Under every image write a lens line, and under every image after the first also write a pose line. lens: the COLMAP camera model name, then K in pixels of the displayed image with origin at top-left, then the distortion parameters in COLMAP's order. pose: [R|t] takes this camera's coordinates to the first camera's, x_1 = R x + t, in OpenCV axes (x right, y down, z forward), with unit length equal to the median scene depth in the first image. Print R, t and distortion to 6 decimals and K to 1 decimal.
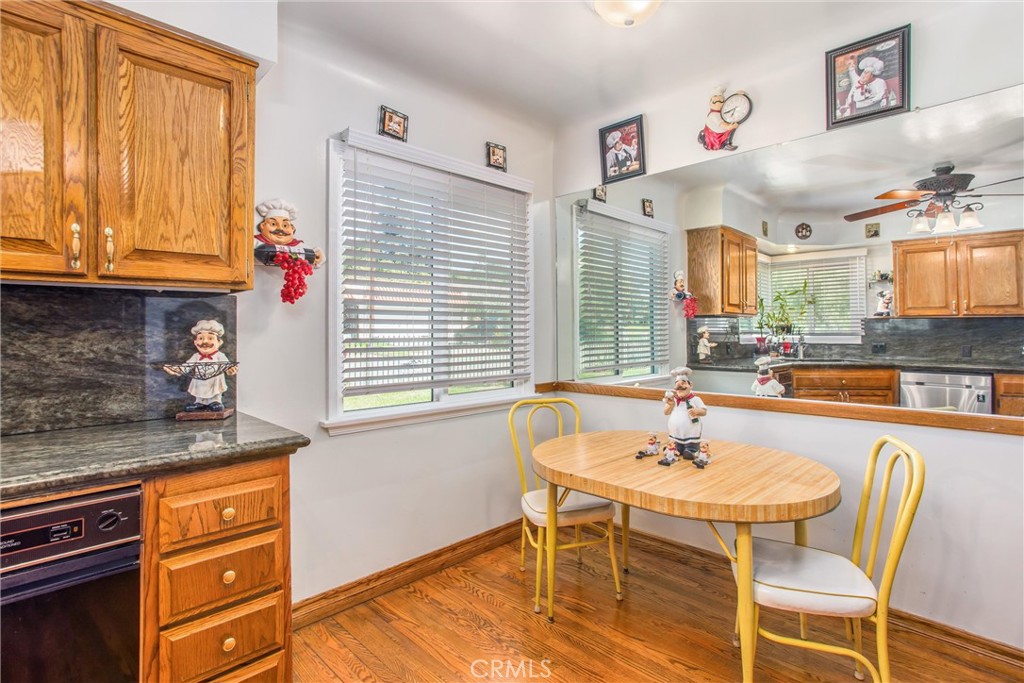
lens RADIAL K [[497.2, 0, 514.2], [0, 497.2, 322.9], [0, 0, 1]] dist [-0.048981, 0.027047]
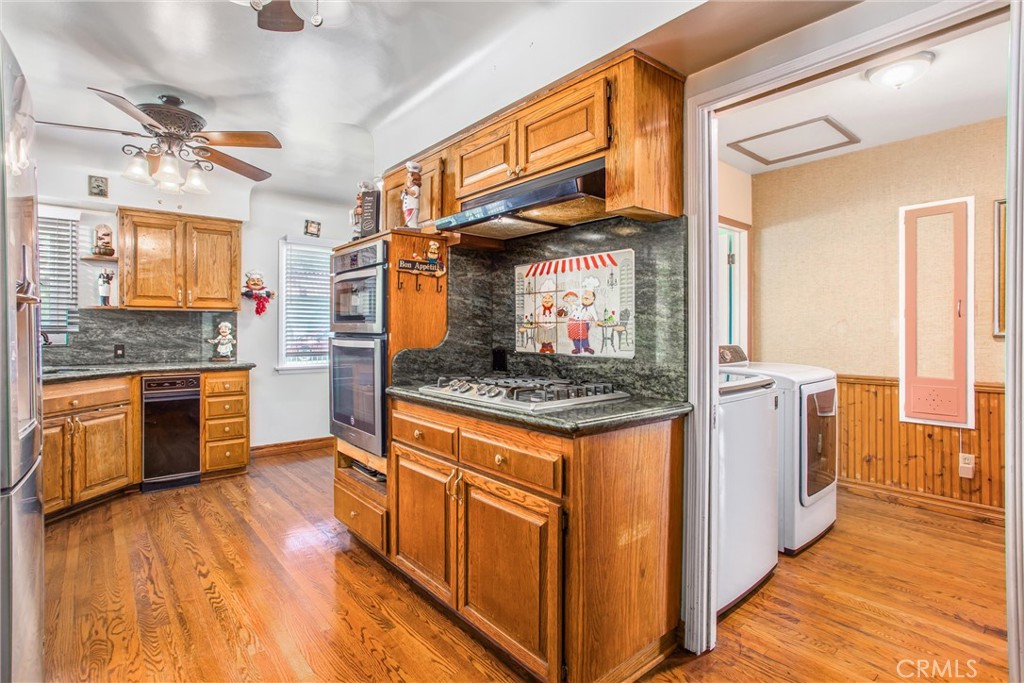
lens RADIAL K [[502.5, 0, 505.9], [0, 502.5, 327.1], [0, 0, 1]] dist [-0.055390, 0.036633]
pose [[0.995082, 0.005470, -0.098901, 1.161210], [-0.004485, 0.999938, 0.010170, -0.013302], [0.098950, -0.009676, 0.995045, -1.519073]]
